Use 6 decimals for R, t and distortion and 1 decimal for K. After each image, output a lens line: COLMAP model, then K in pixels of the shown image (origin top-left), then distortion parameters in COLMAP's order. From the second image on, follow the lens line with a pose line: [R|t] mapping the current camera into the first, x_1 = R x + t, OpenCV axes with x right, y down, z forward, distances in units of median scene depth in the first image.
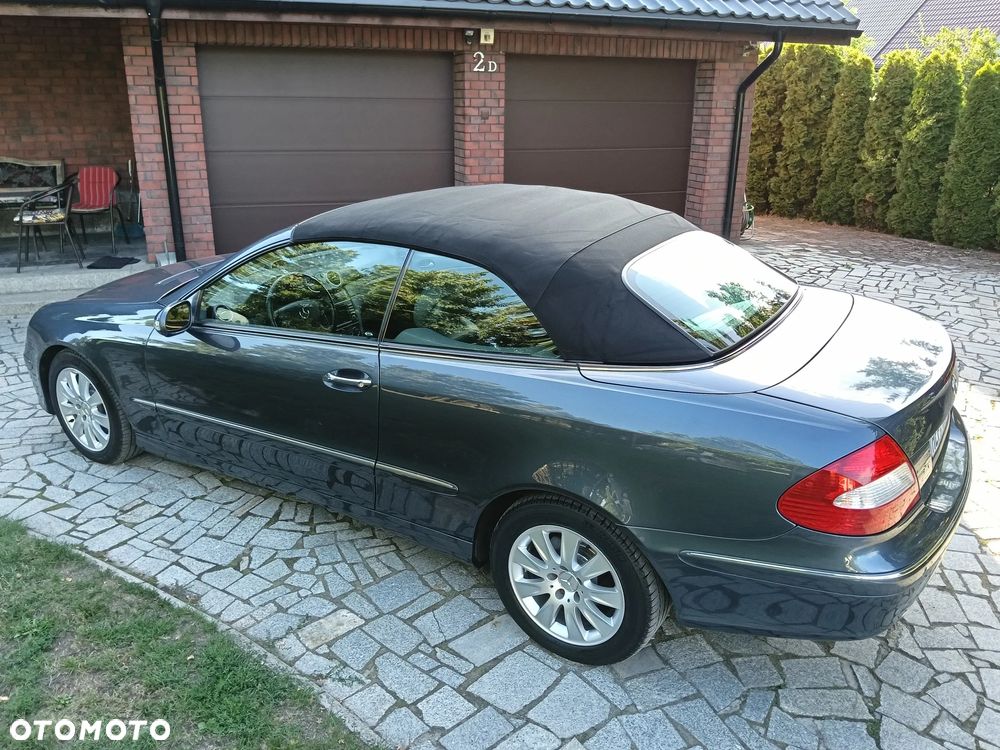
lens RADIAL K [[811.9, 0, 500.7], [0, 811.9, 376.5], [0, 0, 1]] dist [0.033137, -0.094885]
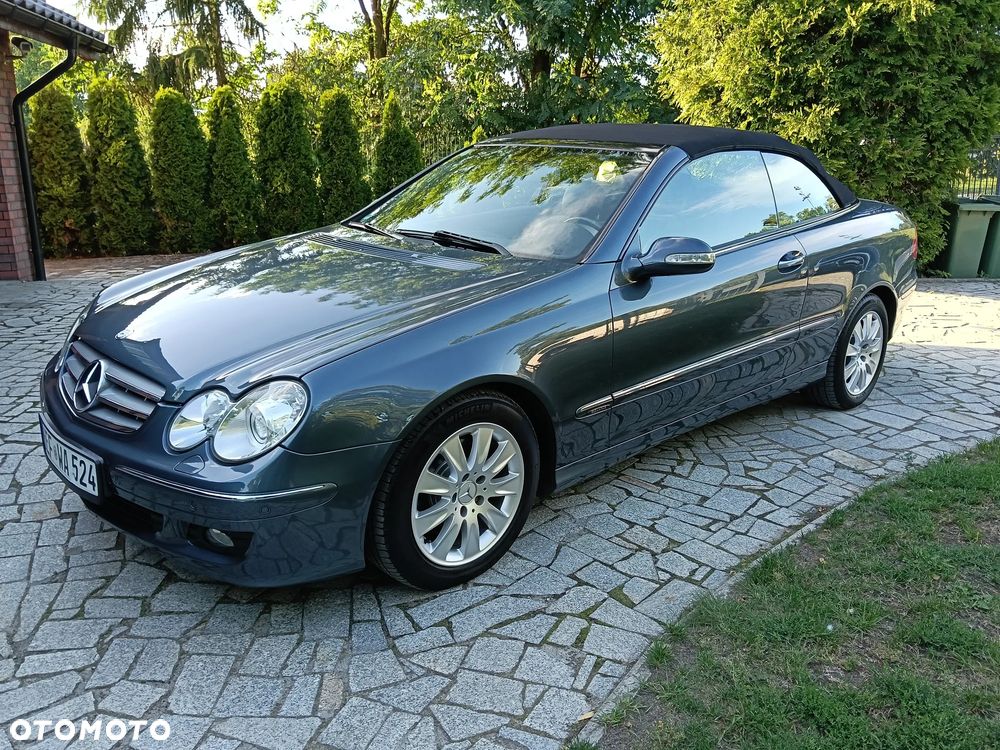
lens RADIAL K [[810.8, 0, 501.4], [0, 810.8, 377.5], [0, 0, 1]] dist [0.040551, -0.104055]
pose [[0.236092, -0.257214, 0.937071, -1.141451], [0.328801, 0.928596, 0.172047, -0.143609], [-0.914413, 0.267491, 0.303806, 0.857486]]
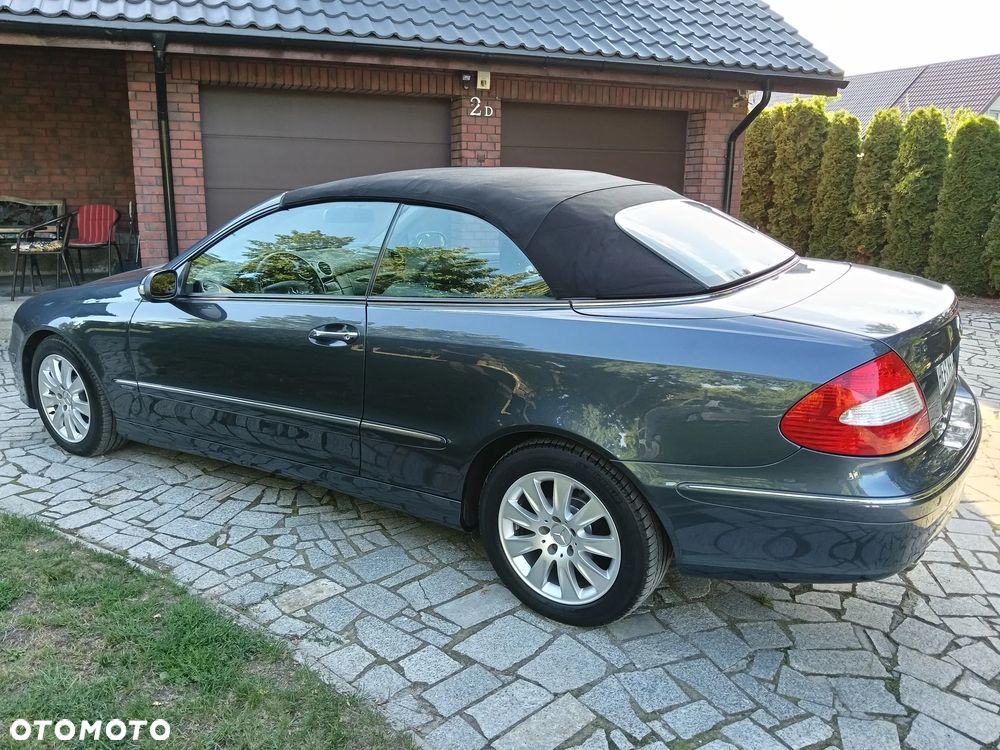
lens RADIAL K [[810.4, 0, 498.9], [0, 810.4, 376.6], [0, 0, 1]] dist [0.035228, -0.096932]
pose [[0.999993, 0.003528, 0.000919, 0.006825], [-0.003416, 0.994840, -0.101403, 0.122462], [-0.001272, 0.101399, 0.994845, 0.032377]]
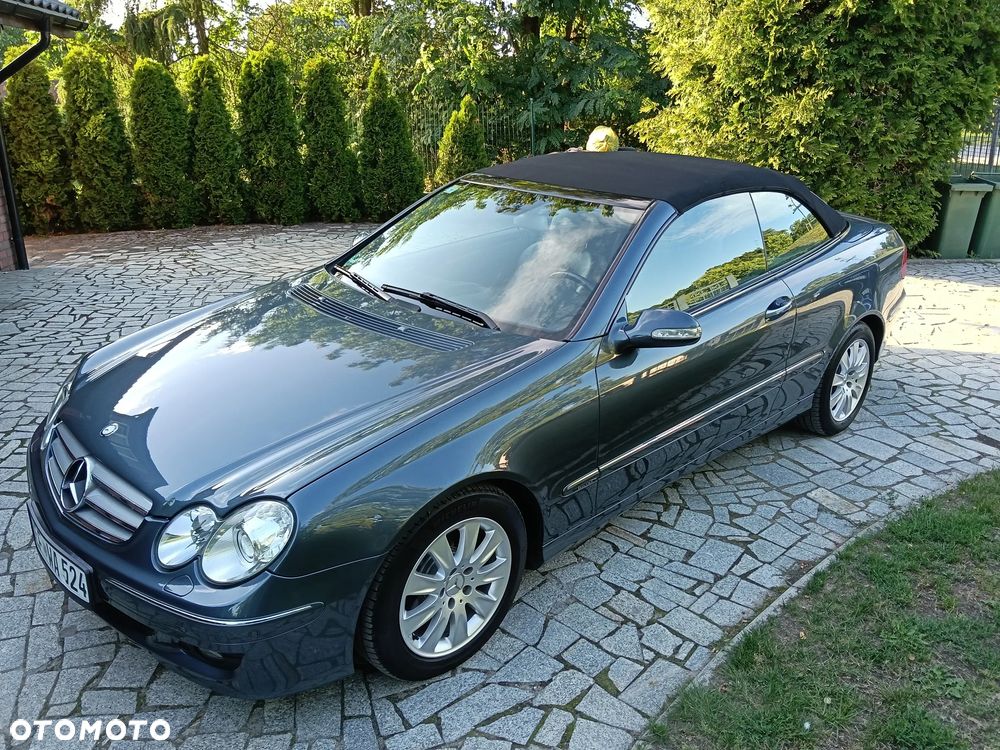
lens RADIAL K [[810.6, 0, 503.2], [0, 810.6, 376.8], [0, 0, 1]] dist [0.027070, -0.075831]
pose [[0.222459, -0.323487, 0.919711, -1.104619], [0.331381, 0.912273, 0.240717, -0.254664], [-0.916896, 0.251225, 0.310141, 0.822245]]
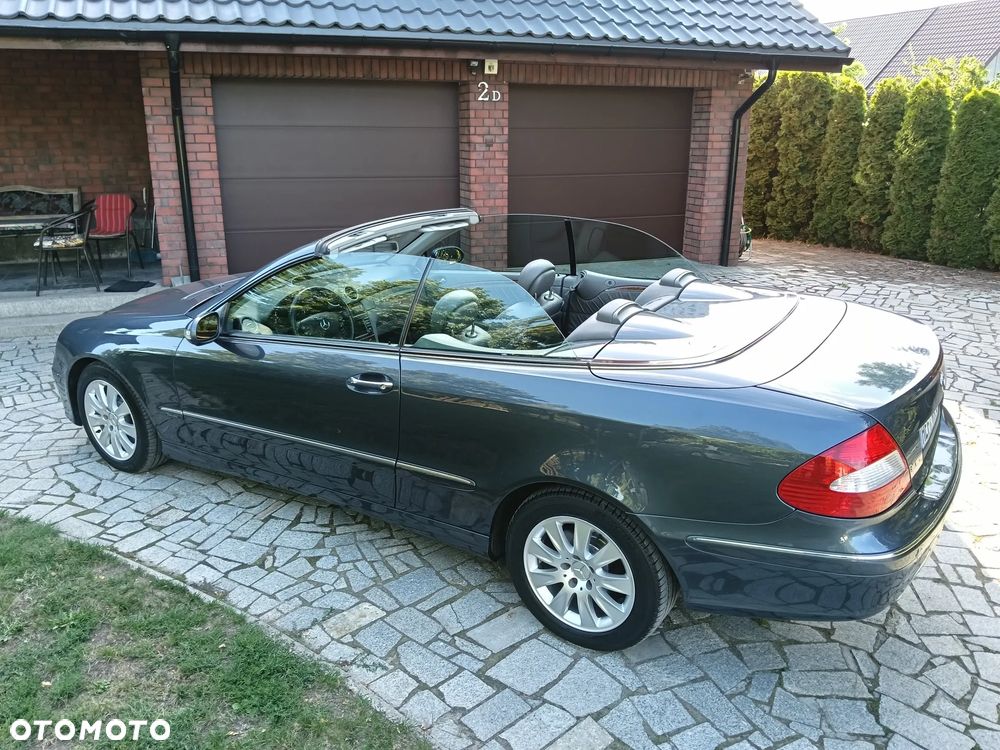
lens RADIAL K [[810.0, 0, 500.0], [0, 810.0, 375.0], [0, 0, 1]] dist [0.045834, -0.118016]
pose [[0.999972, -0.007203, -0.001785, -0.013084], [0.007133, 0.999306, -0.036561, 0.027047], [0.002047, 0.036547, 0.999330, -0.046616]]
